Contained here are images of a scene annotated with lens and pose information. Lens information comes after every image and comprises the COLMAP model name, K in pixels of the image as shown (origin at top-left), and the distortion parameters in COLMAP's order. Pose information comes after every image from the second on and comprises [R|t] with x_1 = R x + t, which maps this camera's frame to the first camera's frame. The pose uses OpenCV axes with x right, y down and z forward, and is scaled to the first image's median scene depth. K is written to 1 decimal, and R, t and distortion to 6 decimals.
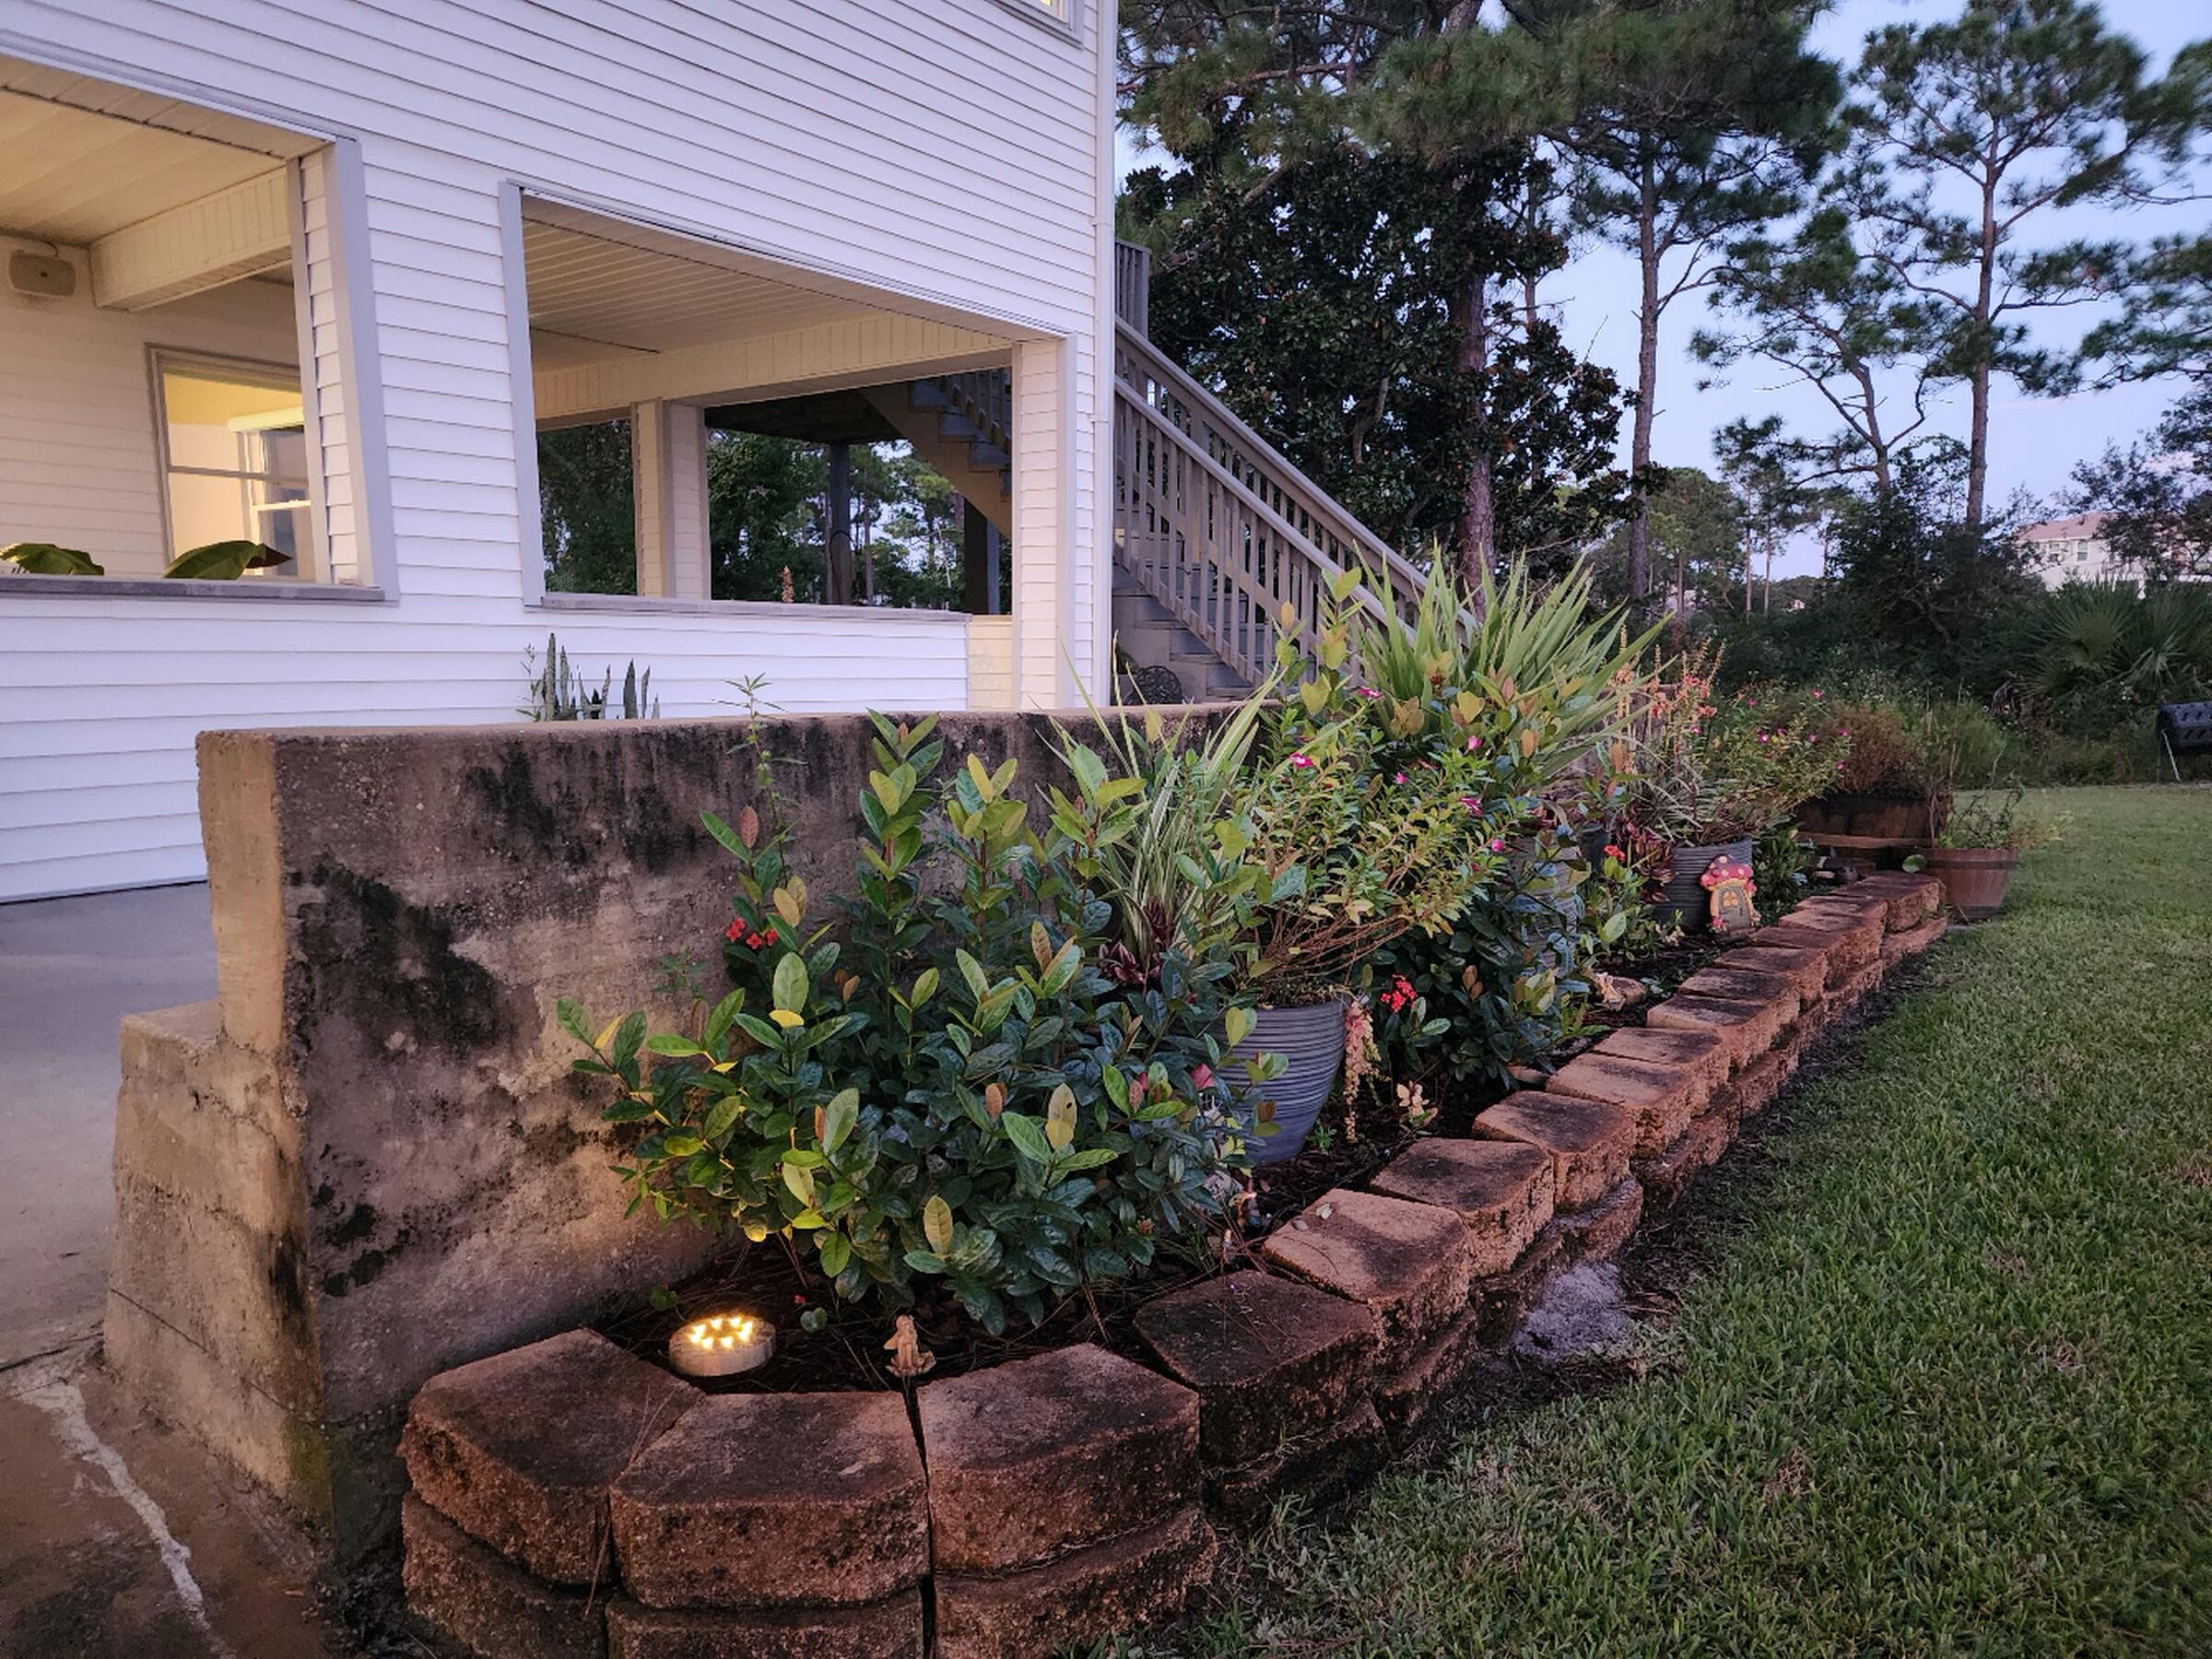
lens RADIAL K [[1486.3, 0, 1092.6], [0, 1486.3, 845.1], [0, 0, 1]] dist [0.057196, -0.024387]
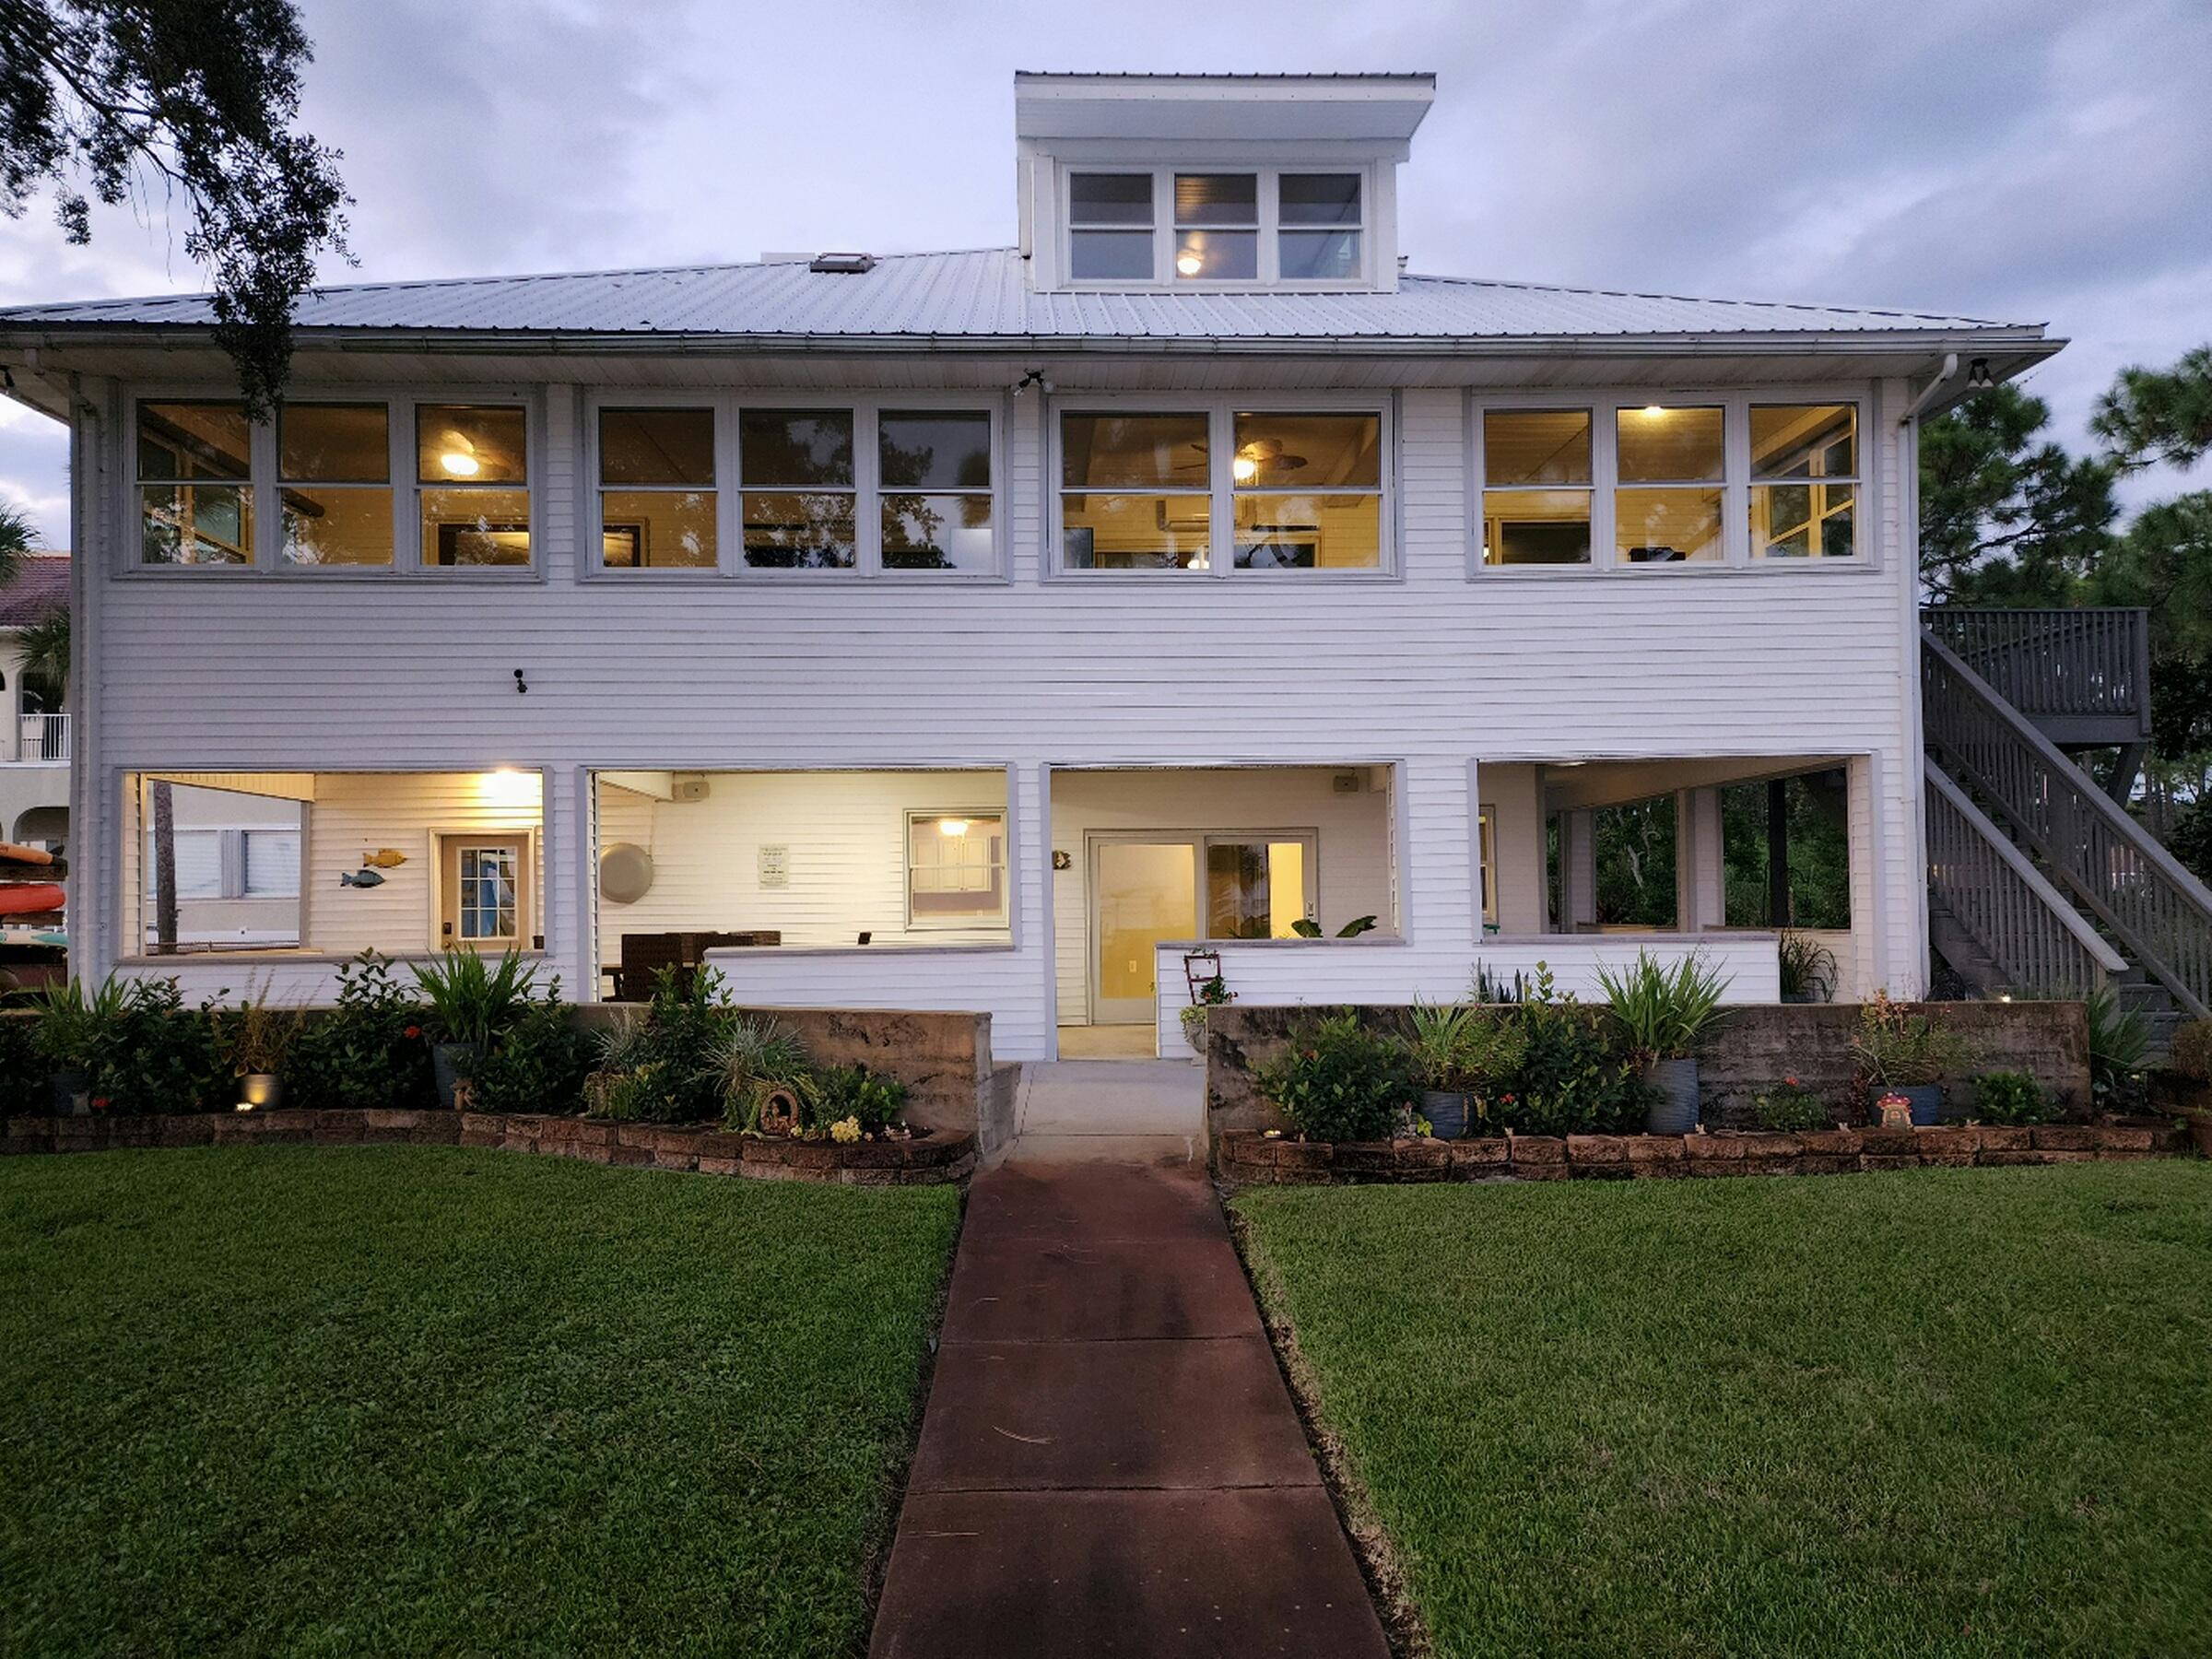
lens RADIAL K [[1486.3, 0, 1112.8], [0, 1486.3, 868.1], [0, 0, 1]] dist [0.057196, -0.024387]
pose [[0.643546, -0.032929, -0.764698, 3.027807], [-0.084803, 0.989856, -0.113993, 0.069238], [0.760695, 0.138209, 0.634225, -2.491862]]
